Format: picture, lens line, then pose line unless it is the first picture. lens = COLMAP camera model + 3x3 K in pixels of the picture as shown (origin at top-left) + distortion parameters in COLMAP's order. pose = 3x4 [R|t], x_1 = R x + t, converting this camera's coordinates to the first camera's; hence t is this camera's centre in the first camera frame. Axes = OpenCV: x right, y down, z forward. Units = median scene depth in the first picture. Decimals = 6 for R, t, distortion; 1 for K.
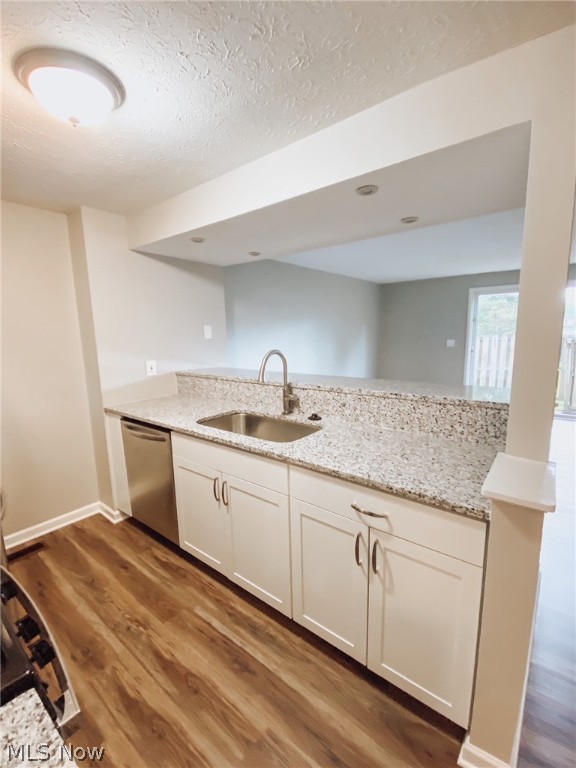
lens RADIAL K [[339.3, 0, 294.6], [0, 339.3, 384.0], [0, 0, 1]] dist [0.029674, -0.026194]
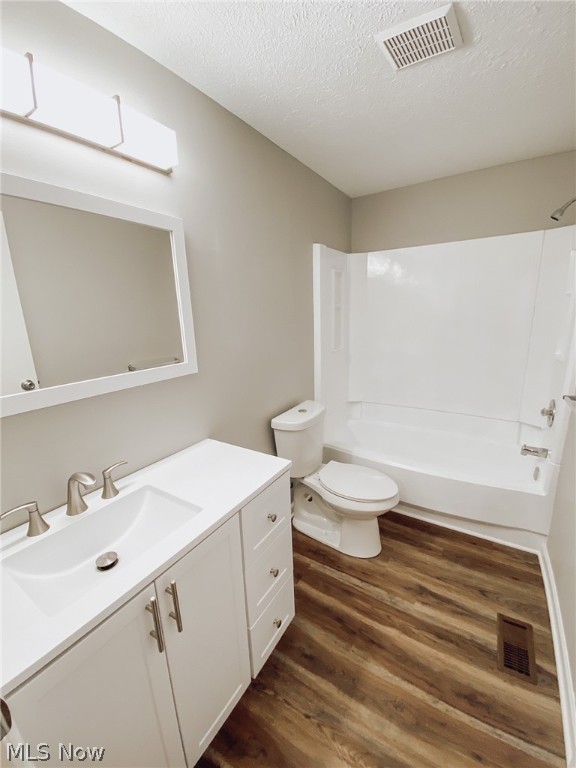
lens RADIAL K [[311.1, 0, 290.7], [0, 311.1, 385.0], [0, 0, 1]] dist [0.001761, -0.012162]
pose [[-0.994321, 0.075694, -0.074805, 0.258457], [0.041160, 0.921749, 0.385596, -0.187273], [0.098139, 0.380328, -0.919630, 1.140139]]
